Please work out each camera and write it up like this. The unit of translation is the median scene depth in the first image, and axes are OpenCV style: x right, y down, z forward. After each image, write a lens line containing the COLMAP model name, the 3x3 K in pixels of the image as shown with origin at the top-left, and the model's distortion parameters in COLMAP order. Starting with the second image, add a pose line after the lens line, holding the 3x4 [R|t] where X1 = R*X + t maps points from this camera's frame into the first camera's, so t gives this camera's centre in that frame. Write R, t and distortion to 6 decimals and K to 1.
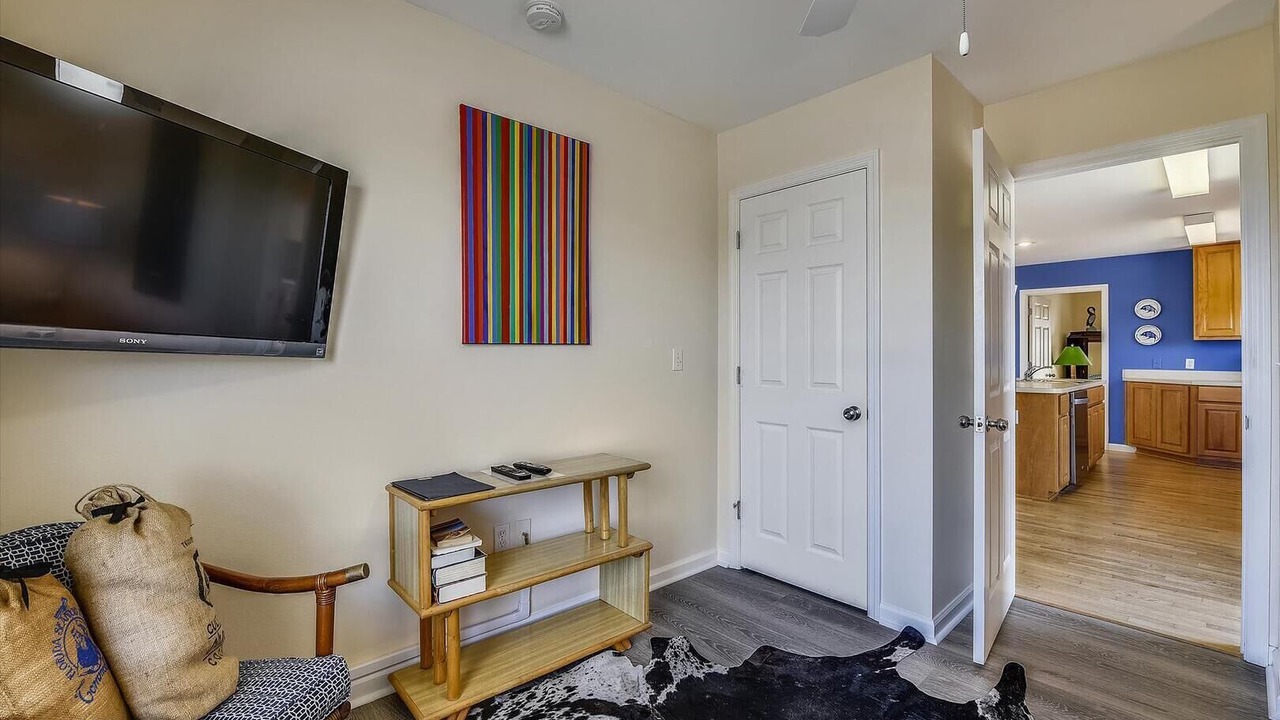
lens RADIAL K [[542.2, 0, 638.7], [0, 542.2, 354.6], [0, 0, 1]] dist [-0.014043, -0.000861]
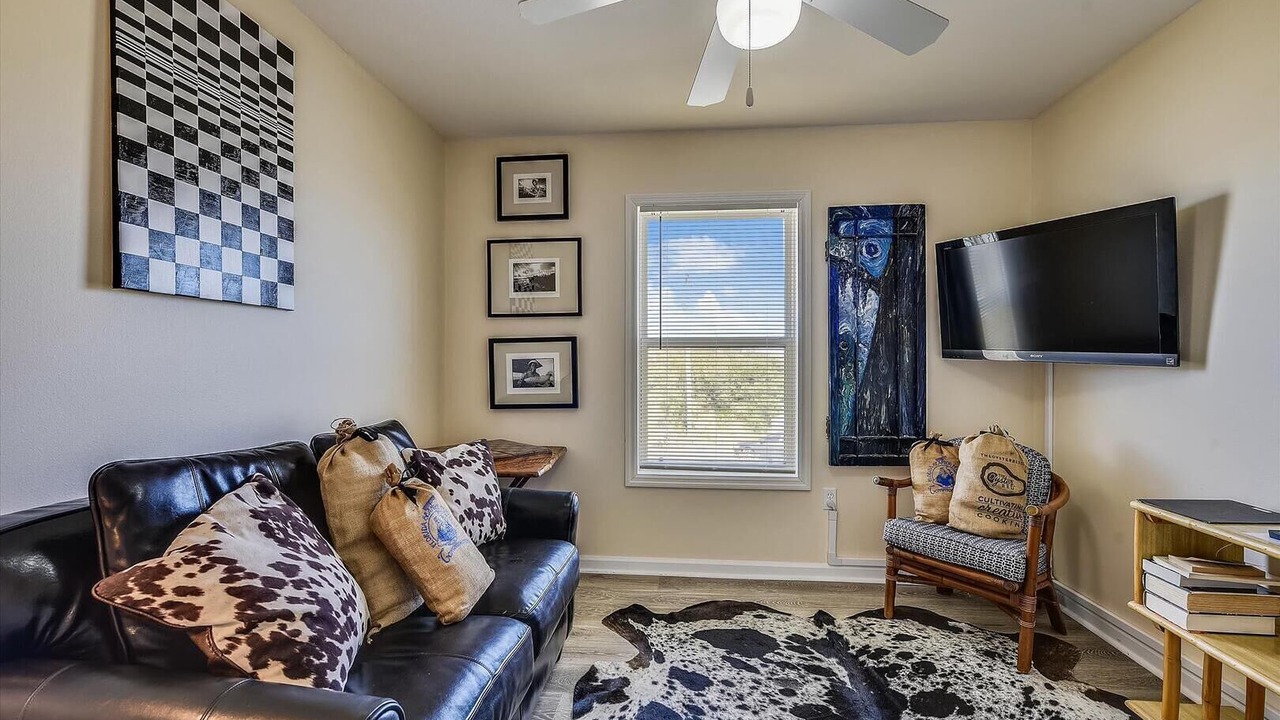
lens RADIAL K [[542.2, 0, 640.9], [0, 542.2, 363.1], [0, 0, 1]] dist [-0.014043, -0.000861]
pose [[-0.741272, -0.002896, -0.671199, 1.019390], [-0.004305, 0.999991, 0.000439, 0.004843], [0.671191, 0.003215, -0.741277, 1.111510]]
